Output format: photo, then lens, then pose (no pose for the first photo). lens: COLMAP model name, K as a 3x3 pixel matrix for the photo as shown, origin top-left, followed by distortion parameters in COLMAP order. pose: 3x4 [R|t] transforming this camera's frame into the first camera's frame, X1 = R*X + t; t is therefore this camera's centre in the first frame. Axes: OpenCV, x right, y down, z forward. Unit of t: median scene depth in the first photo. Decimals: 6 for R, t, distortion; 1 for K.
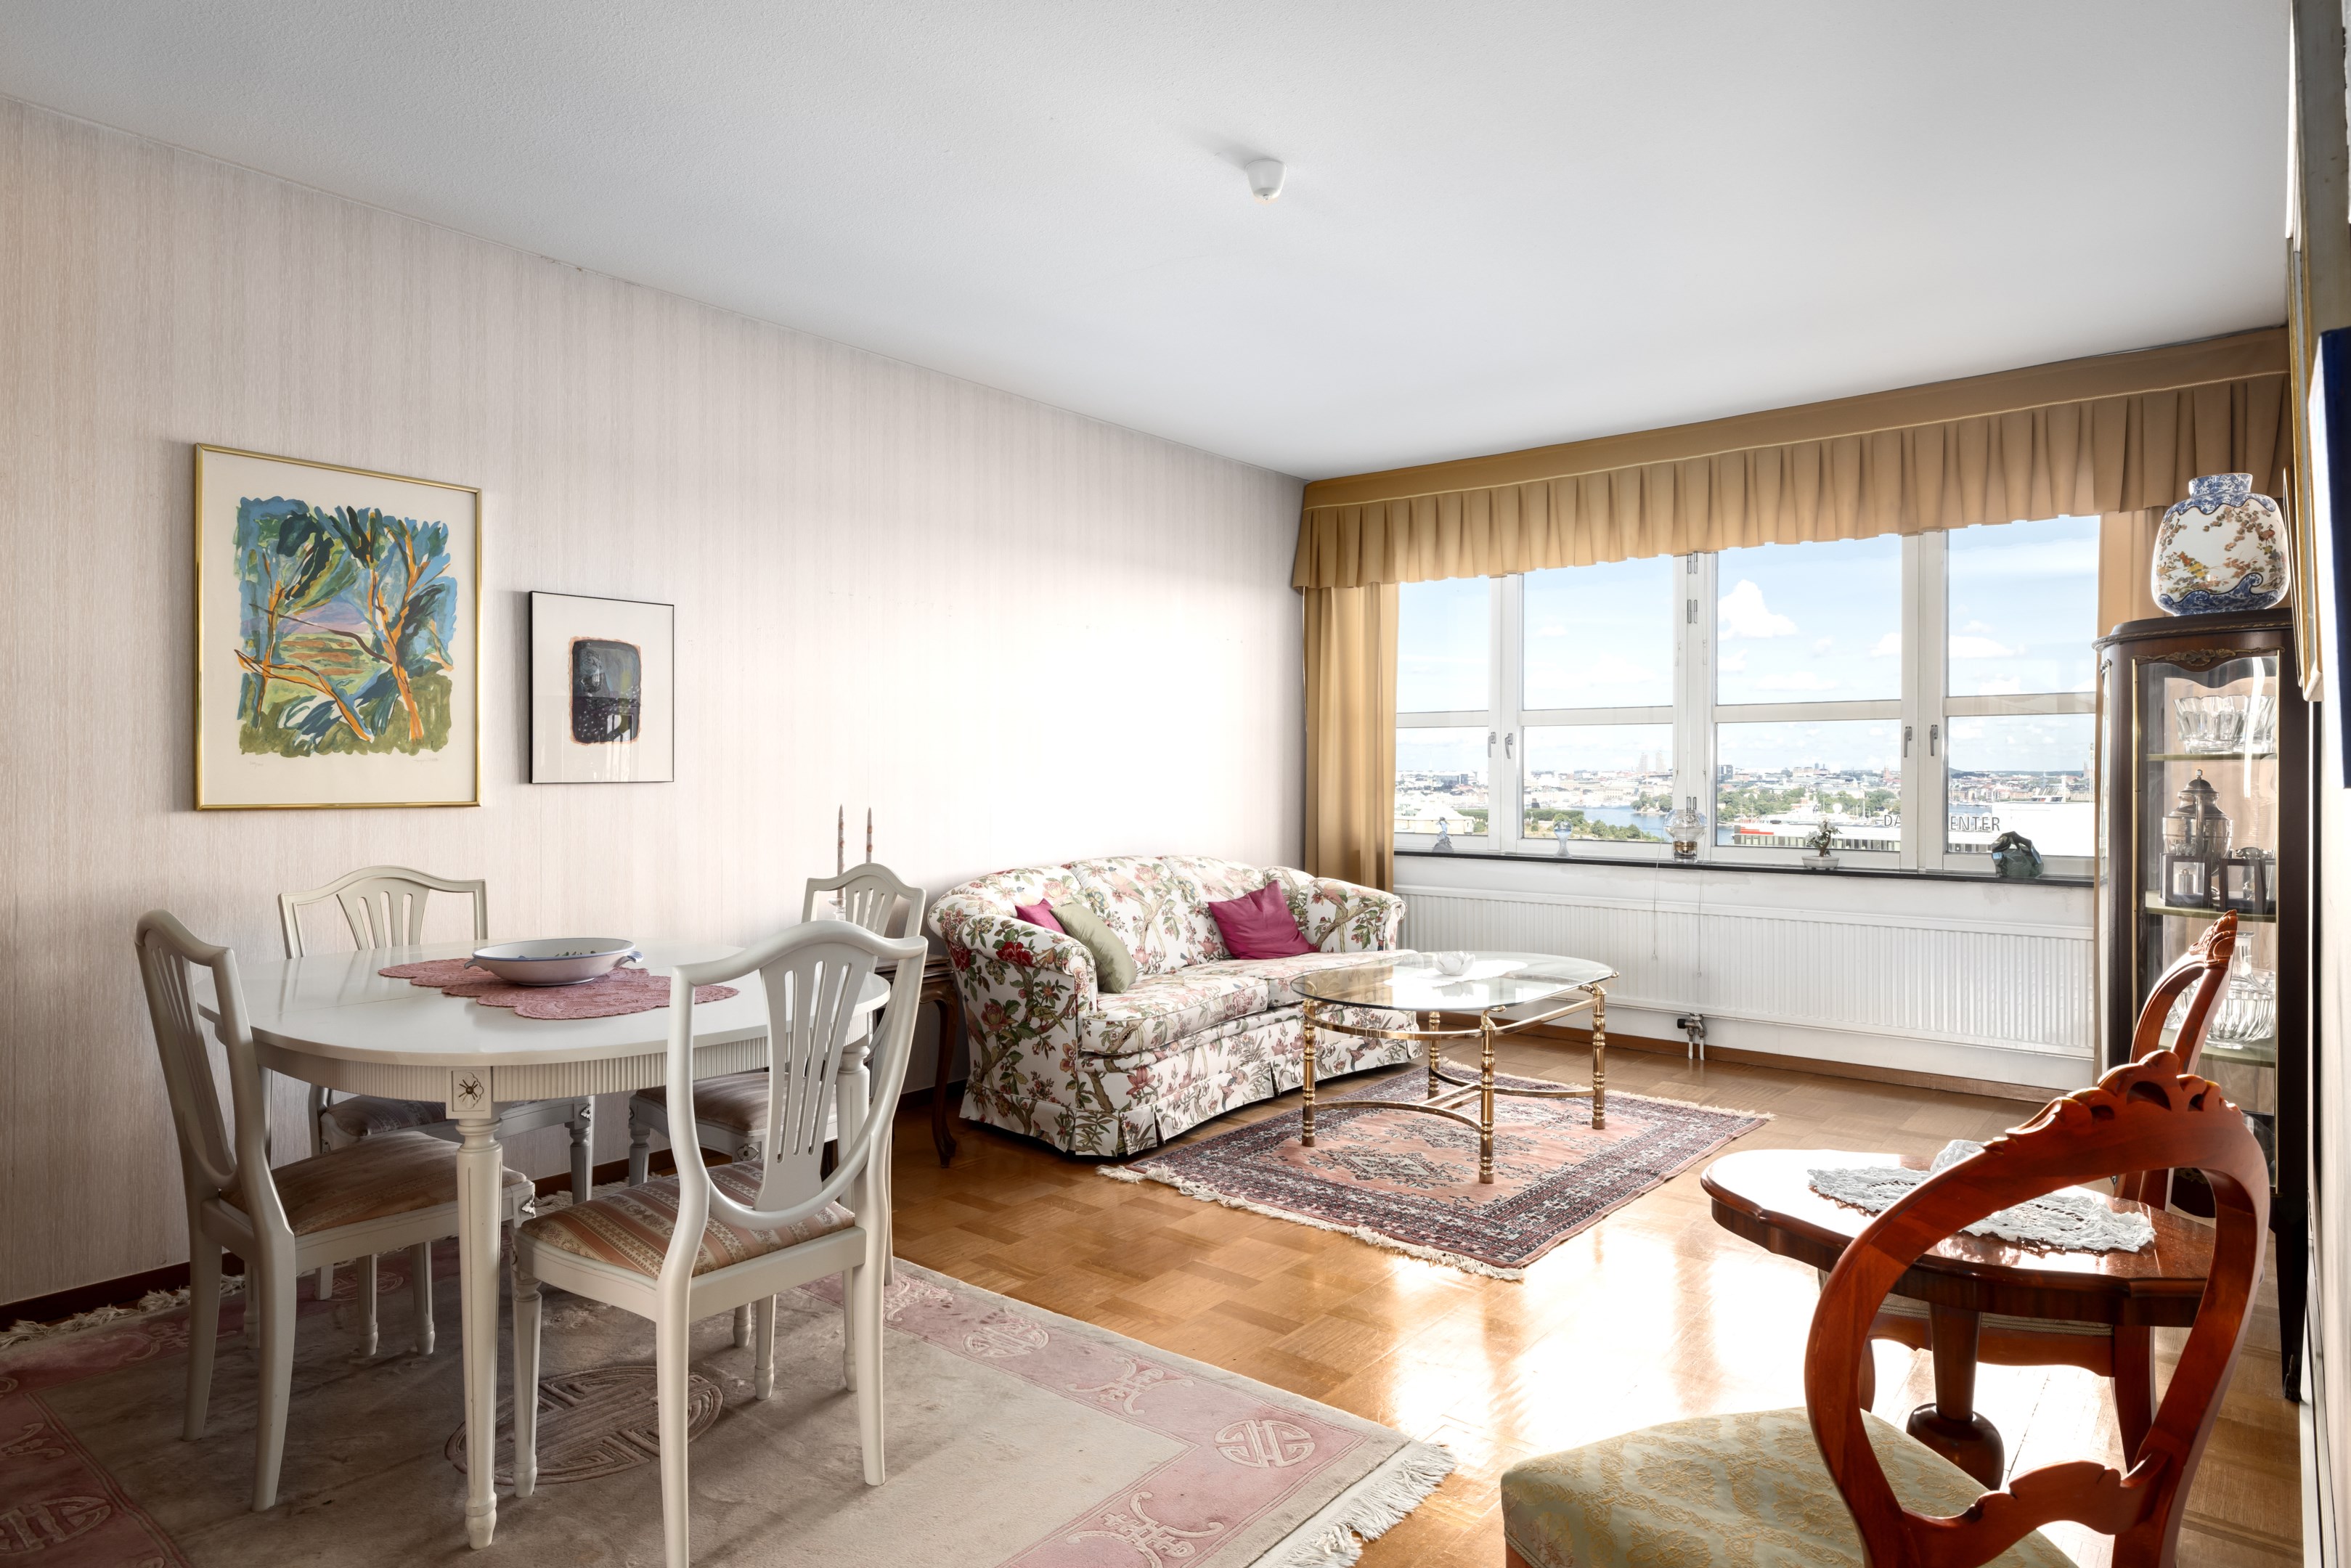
lens RADIAL K [[1361.3, 0, 1165.8], [0, 1361.3, 769.5], [0, 0, 1]] dist [0.015068, -0.000779]
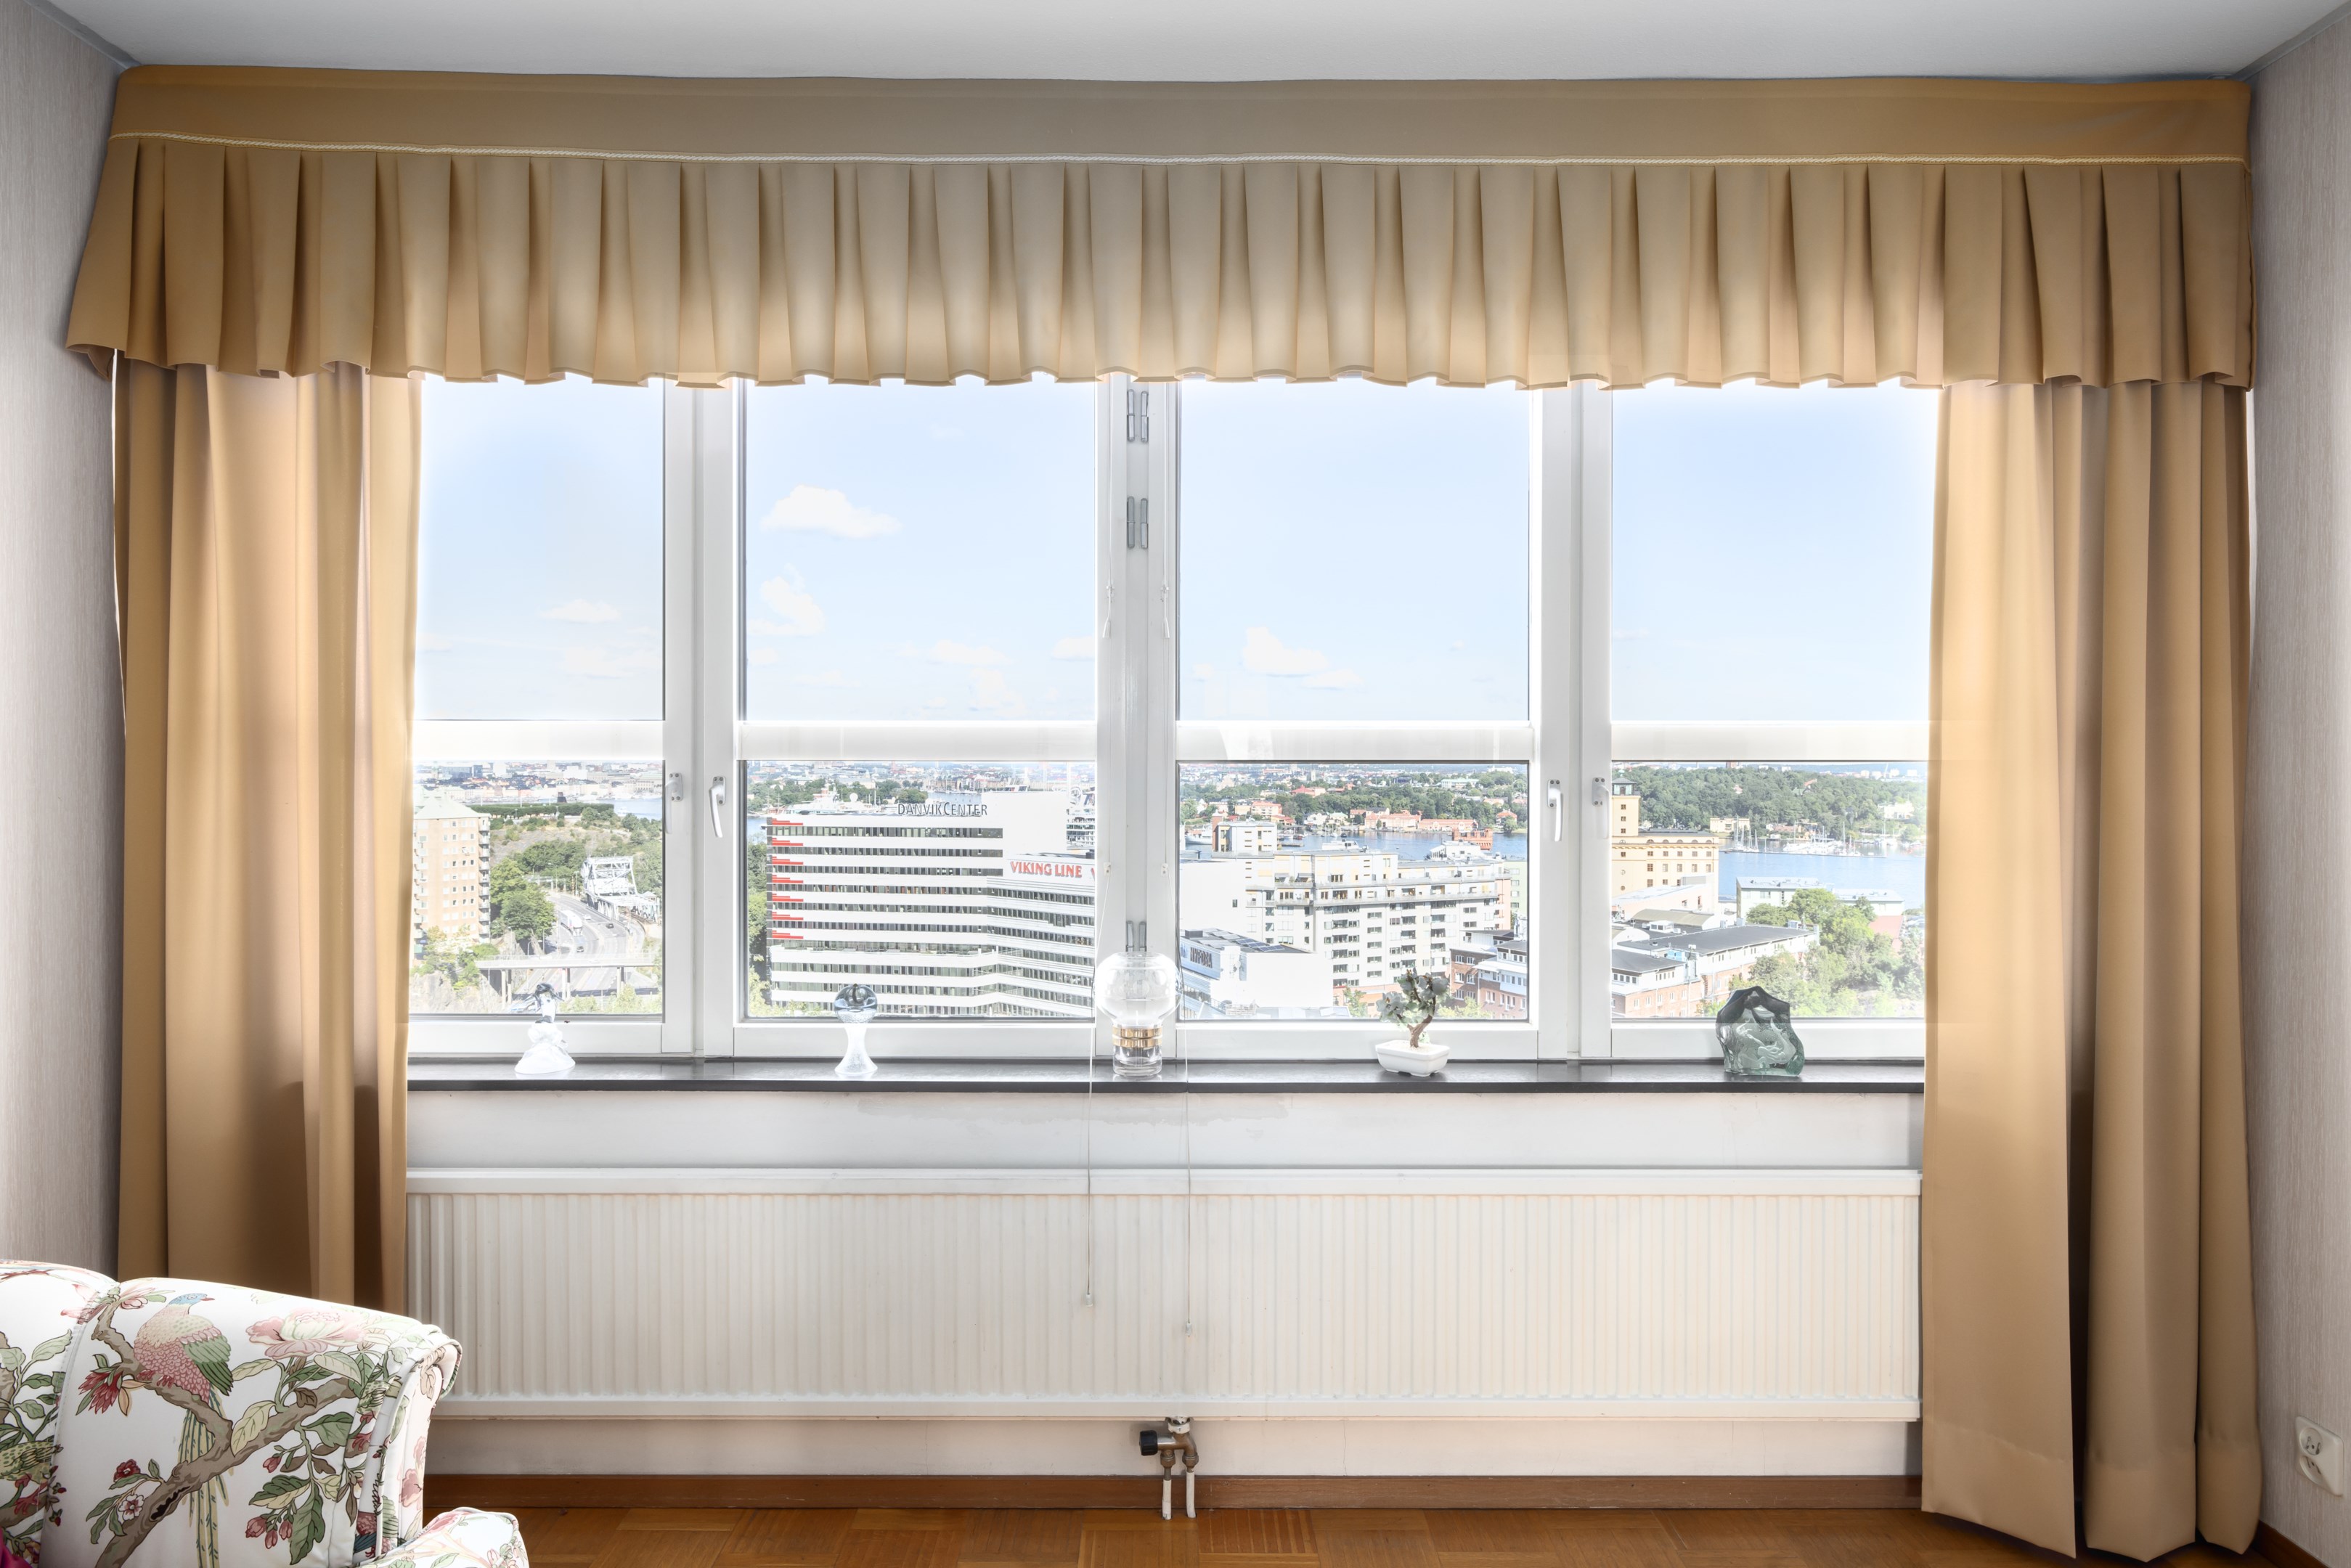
lens RADIAL K [[1316.6, 0, 1169.4], [0, 1316.6, 776.7], [0, 0, 1]] dist [-0.006182, -0.000404]
pose [[0.764408, -0.005706, 0.644707, 0.097559], [-0.002555, 0.999926, 0.011880, -0.032159], [-0.644727, -0.010728, 0.764337, 0.604038]]
